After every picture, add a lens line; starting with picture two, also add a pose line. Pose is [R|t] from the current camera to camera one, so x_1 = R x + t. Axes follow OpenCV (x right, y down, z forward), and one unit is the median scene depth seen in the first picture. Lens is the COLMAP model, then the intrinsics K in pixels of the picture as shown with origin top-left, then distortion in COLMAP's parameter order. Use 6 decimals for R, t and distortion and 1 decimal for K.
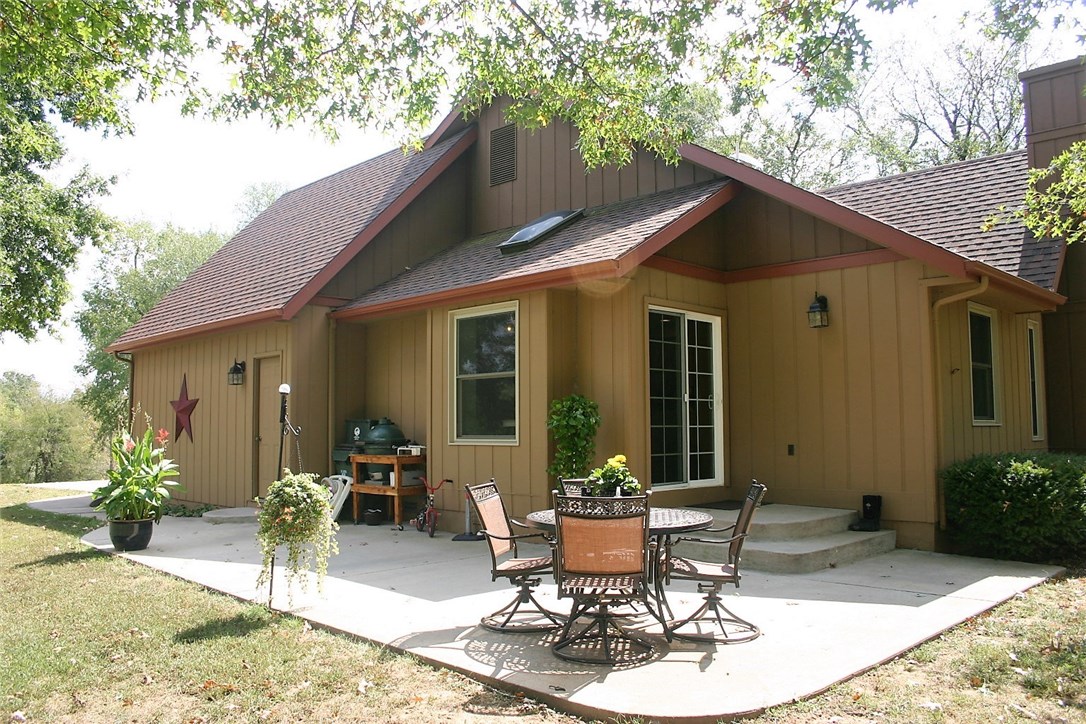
lens RADIAL K [[869.3, 0, 549.1], [0, 869.3, 361.1], [0, 0, 1]] dist [-0.156128, 0.118439]
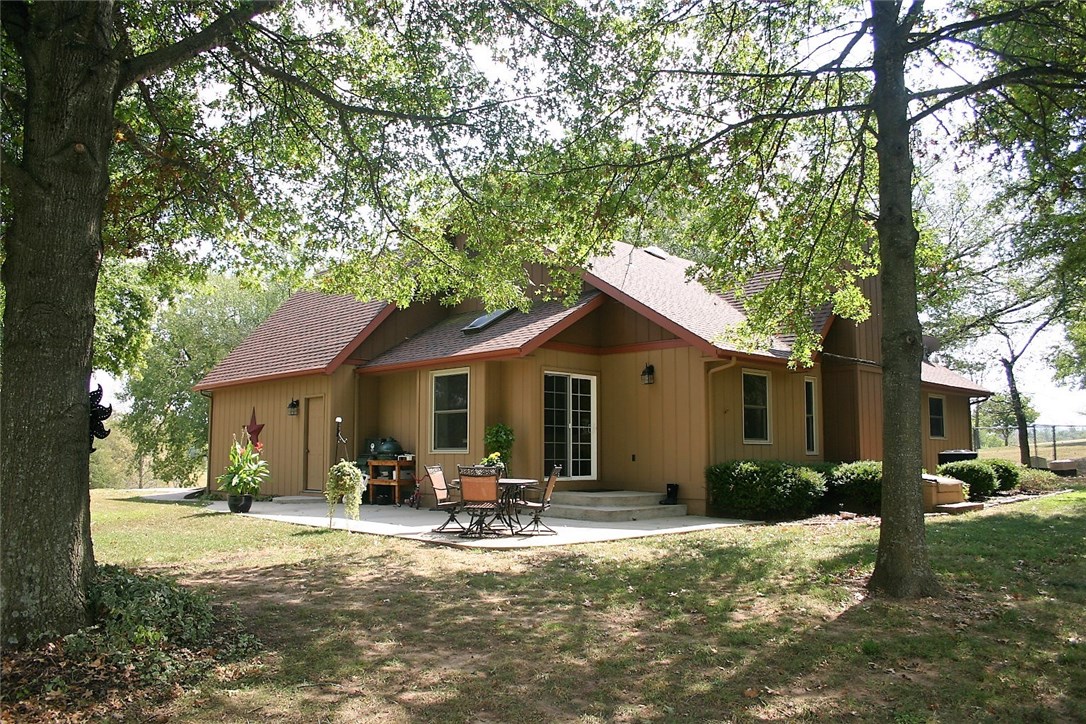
lens RADIAL K [[869.3, 0, 549.1], [0, 869.3, 361.1], [0, 0, 1]] dist [-0.156128, 0.118439]
pose [[0.999906, 0.004028, -0.013074, 0.131281], [-0.004428, 0.999519, -0.030694, -0.028673], [0.012944, 0.030749, 0.999443, -0.632043]]
